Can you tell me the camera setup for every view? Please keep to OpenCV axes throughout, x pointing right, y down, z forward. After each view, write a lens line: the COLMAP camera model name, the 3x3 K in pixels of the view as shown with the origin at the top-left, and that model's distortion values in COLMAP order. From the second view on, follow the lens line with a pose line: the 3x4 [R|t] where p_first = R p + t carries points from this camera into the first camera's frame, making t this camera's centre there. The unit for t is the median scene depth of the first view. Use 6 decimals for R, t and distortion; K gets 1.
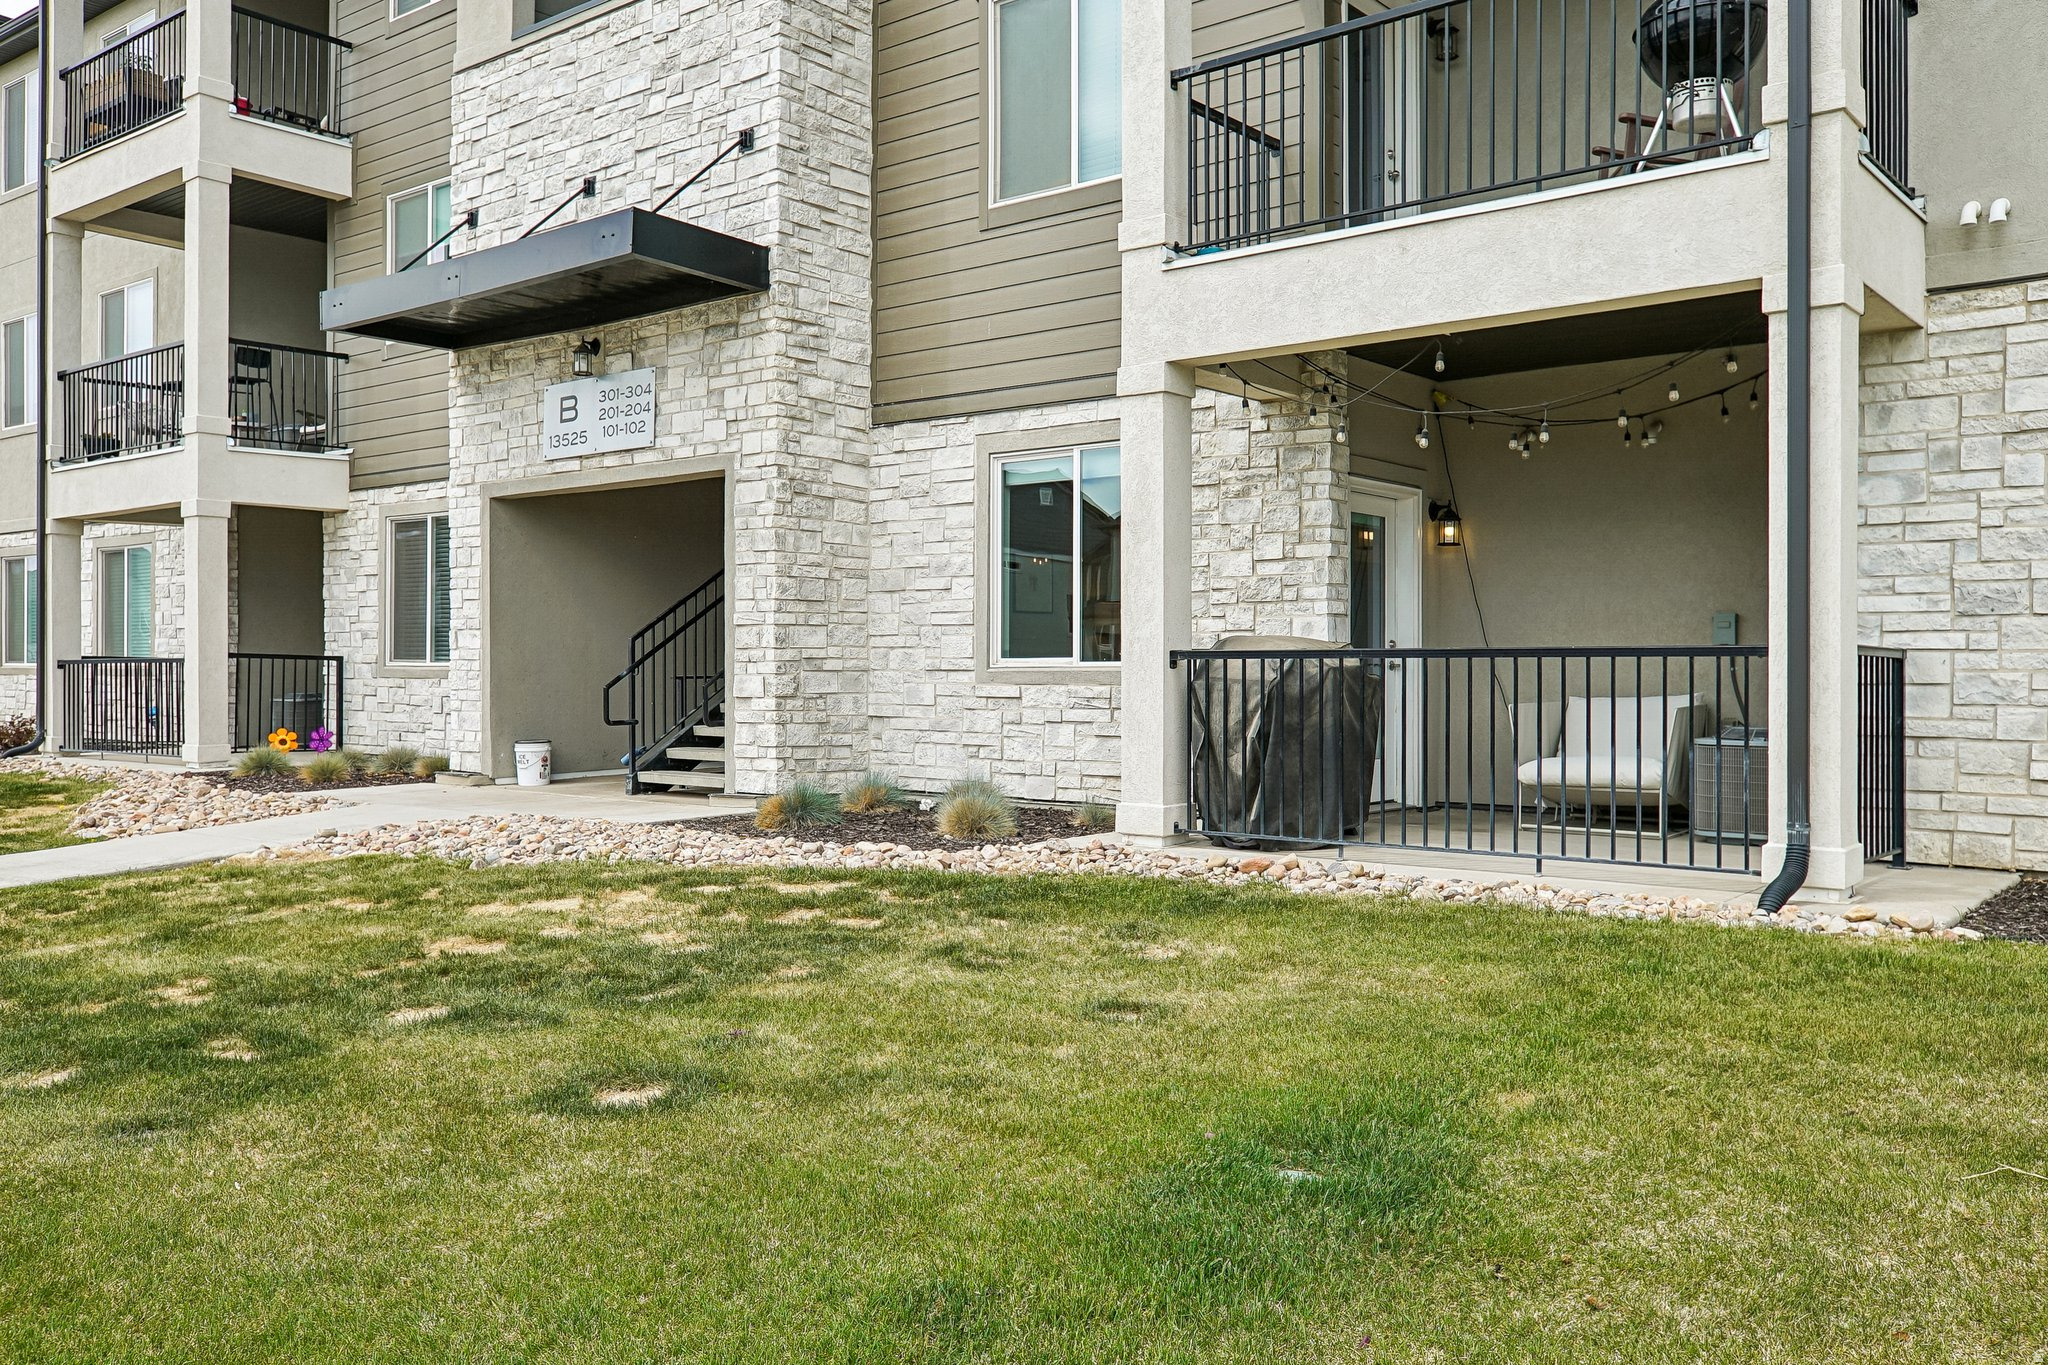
lens RADIAL K [[1651.4, 0, 1023.7], [0, 1651.4, 642.8], [0, 0, 1]] dist [-0.012653, -0.000557]
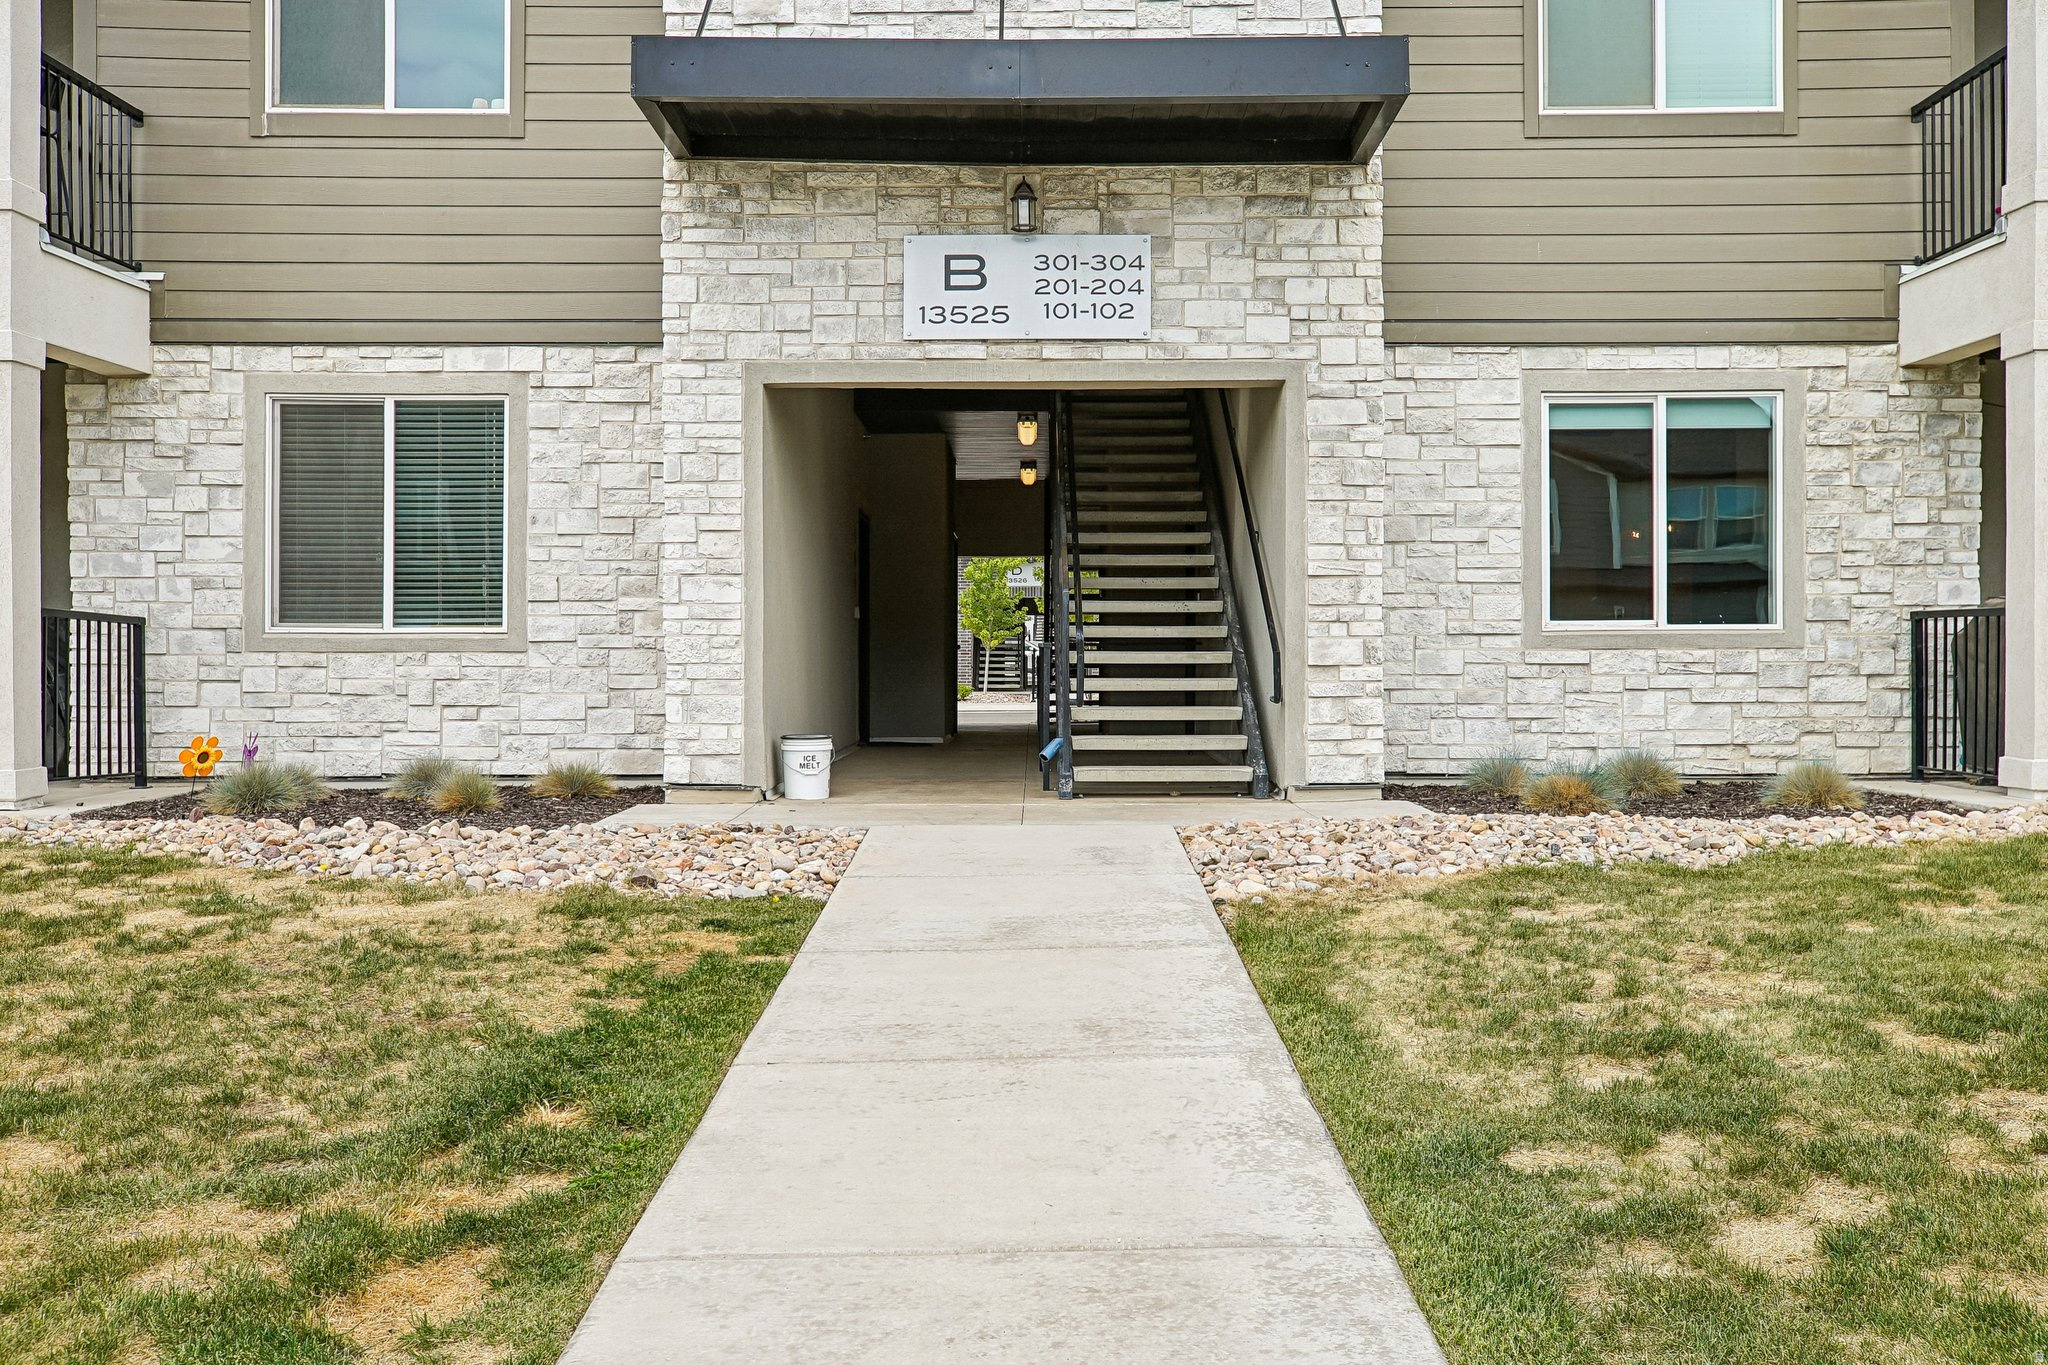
lens RADIAL K [[1854.7, 0, 1024.0], [0, 1854.7, 682.5], [0, 0, 1]] dist [-0.039513, 0.190630]
pose [[0.777822, -0.007286, 0.628443, -0.848037], [-0.006155, 0.999797, 0.019209, 0.024618], [-0.628455, -0.018809, 0.777618, 0.385218]]
